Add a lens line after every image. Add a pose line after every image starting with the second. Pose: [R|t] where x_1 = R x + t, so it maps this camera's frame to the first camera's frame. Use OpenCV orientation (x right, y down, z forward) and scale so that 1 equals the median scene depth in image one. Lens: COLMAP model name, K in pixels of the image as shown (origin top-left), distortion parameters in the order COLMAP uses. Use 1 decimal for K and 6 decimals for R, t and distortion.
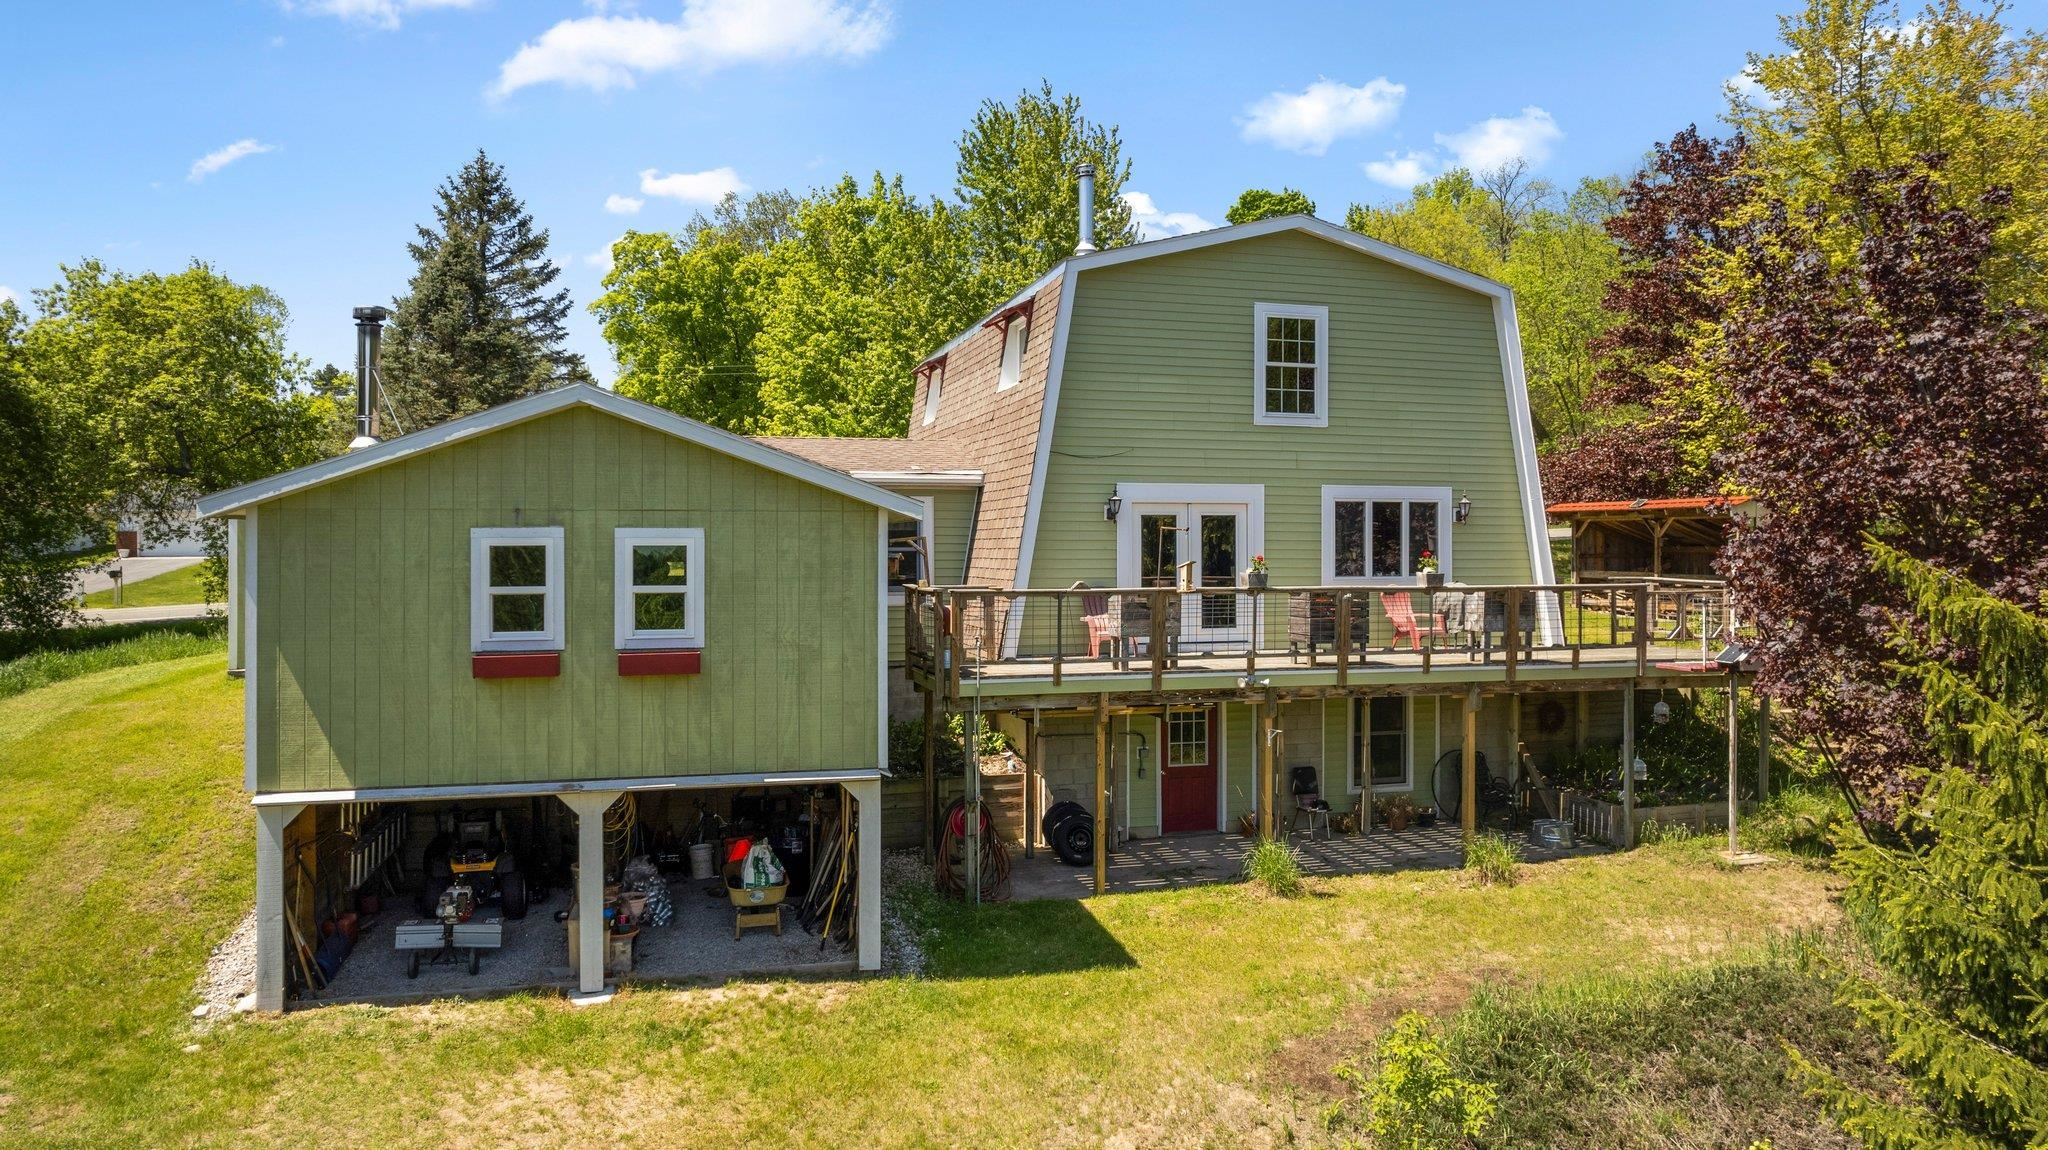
lens RADIAL K [[1256.6, 0, 999.3], [0, 1256.6, 518.7], [0, 0, 1]] dist [-0.049503, 0.033268]
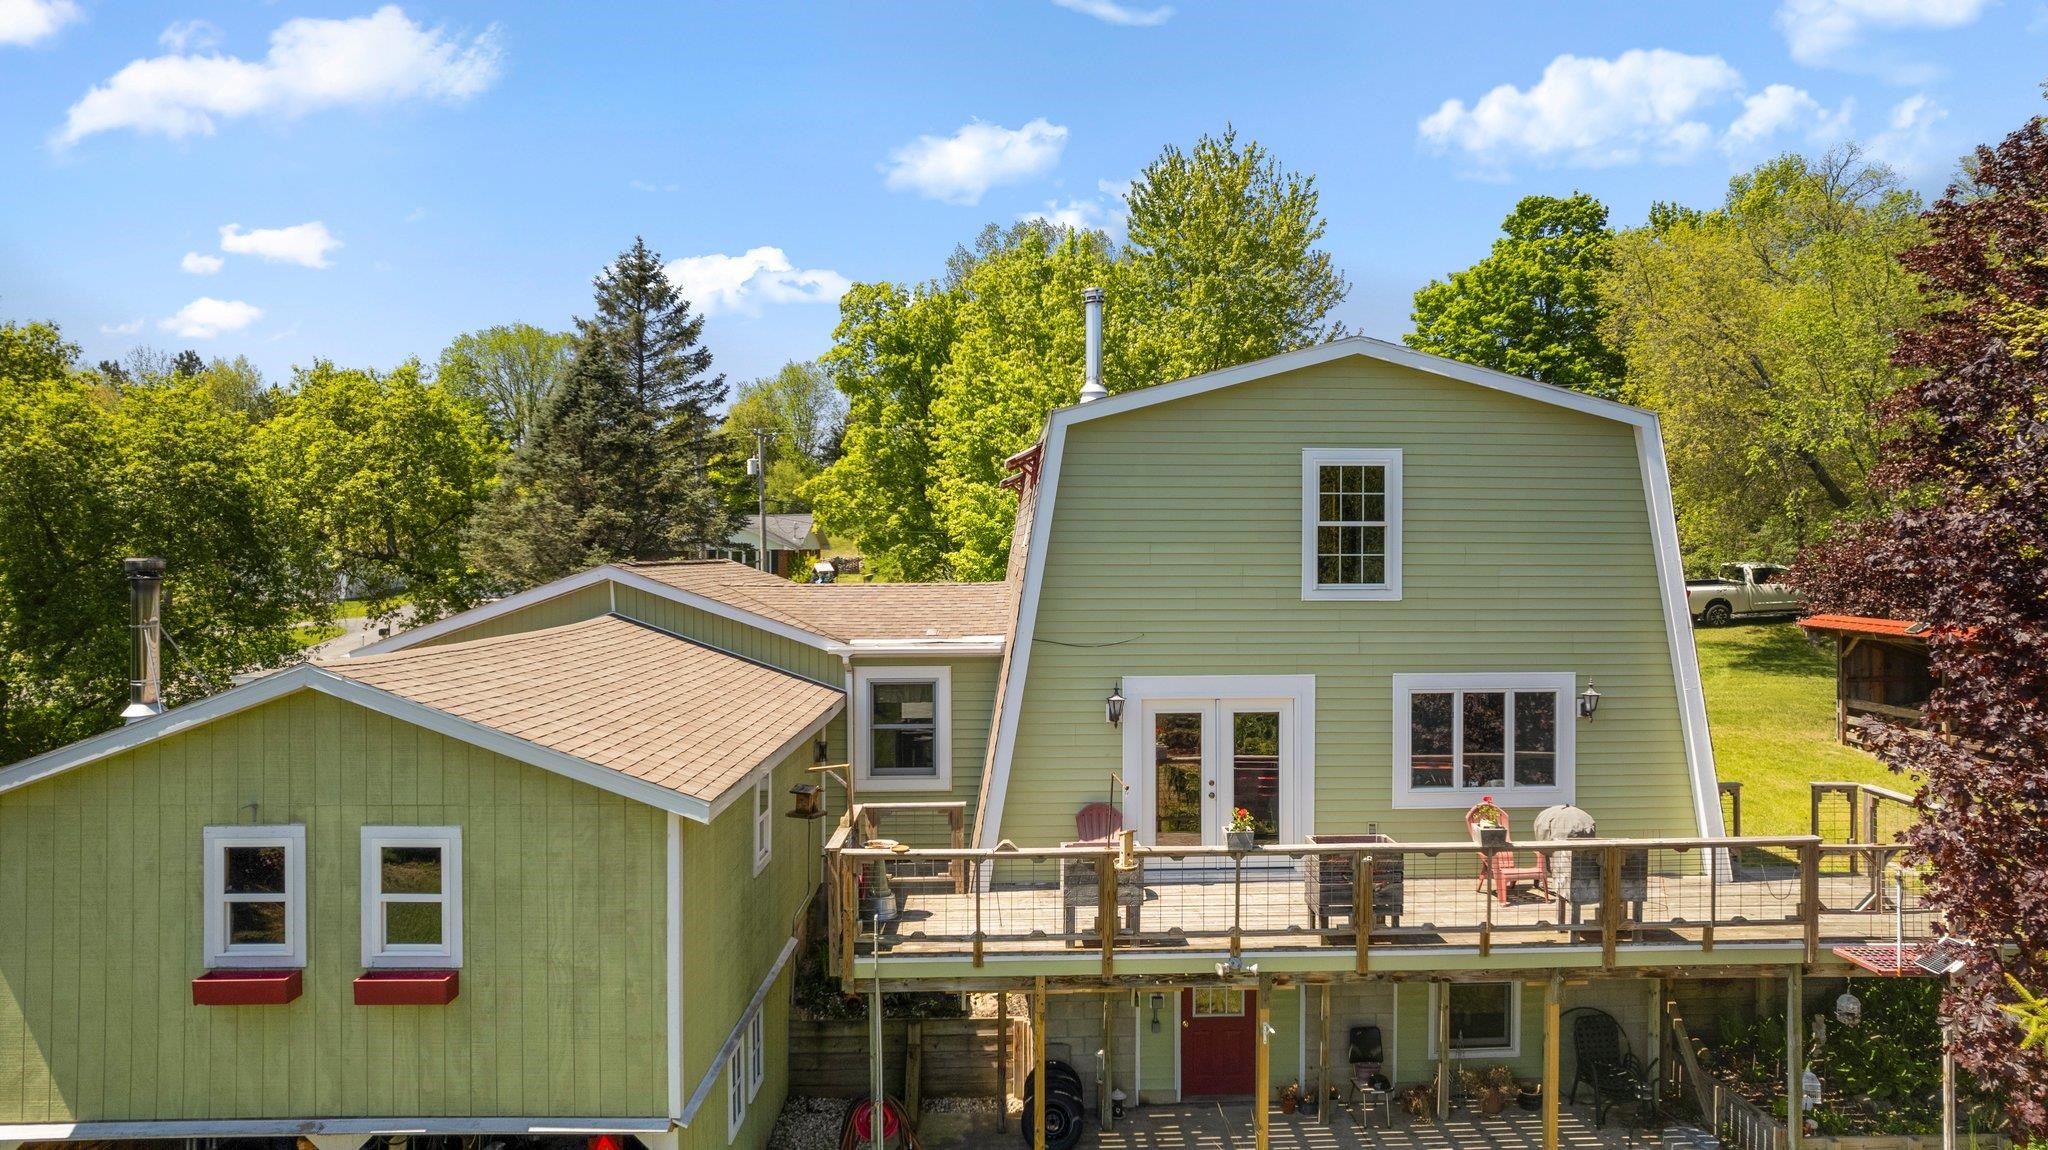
lens RADIAL K [[1256.6, 0, 1031.2], [0, 1256.6, 533.2], [0, 0, 1]] dist [-0.049503, 0.033268]
pose [[0.976137, -0.005772, -0.217079, 0.205221], [0.007214, 0.999957, 0.005854, -0.122402], [0.217035, -0.007280, 0.976137, 0.171225]]
